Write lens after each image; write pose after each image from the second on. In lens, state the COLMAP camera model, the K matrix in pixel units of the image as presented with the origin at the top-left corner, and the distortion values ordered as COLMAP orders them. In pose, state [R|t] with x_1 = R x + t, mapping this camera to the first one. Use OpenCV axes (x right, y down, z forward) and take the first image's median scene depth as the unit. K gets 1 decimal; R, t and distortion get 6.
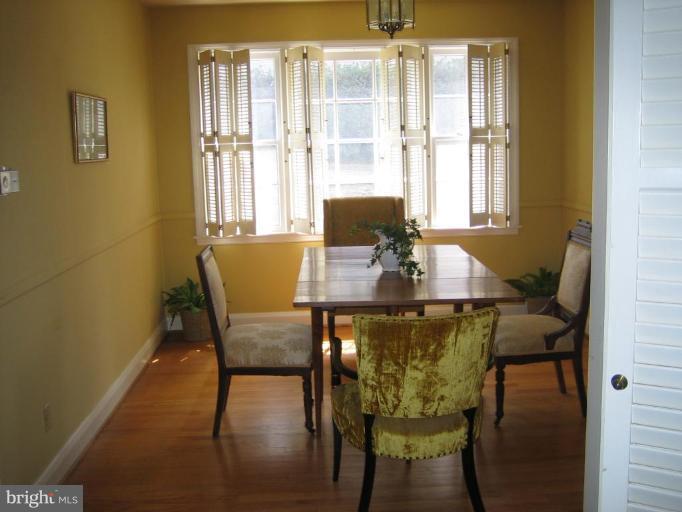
lens RADIAL K [[715.7, 0, 343.5], [0, 715.7, 255.4], [0, 0, 1]] dist [-0.079443, 0.000000]
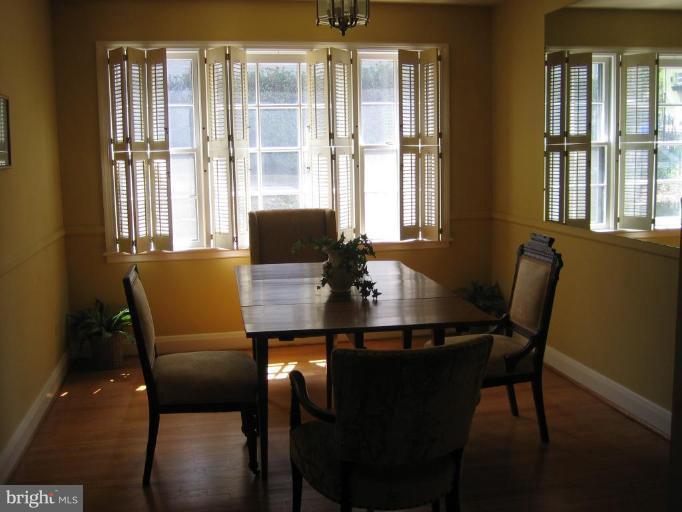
lens RADIAL K [[715.7, 0, 339.6], [0, 715.7, 254.6], [0, 0, 1]] dist [-0.079443, 0.000000]
pose [[0.988835, -0.010677, 0.148633, -0.048413], [0.013037, 0.999804, -0.014908, -0.007884], [-0.148445, 0.016679, 0.988780, 0.069266]]
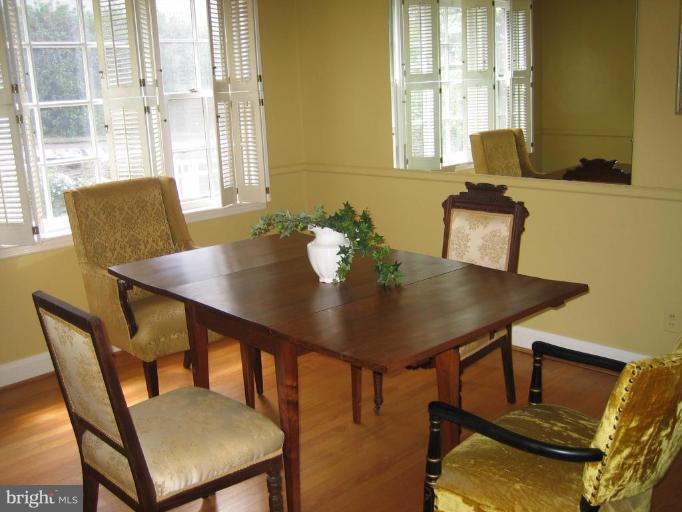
lens RADIAL K [[715.7, 0, 339.0], [0, 715.7, 258.0], [0, 0, 1]] dist [-0.079443, 0.000000]
pose [[0.777678, -0.154356, 0.609419, -0.230439], [0.124570, 0.988003, 0.091281, -0.041292], [-0.616197, 0.004928, 0.787577, 0.300637]]
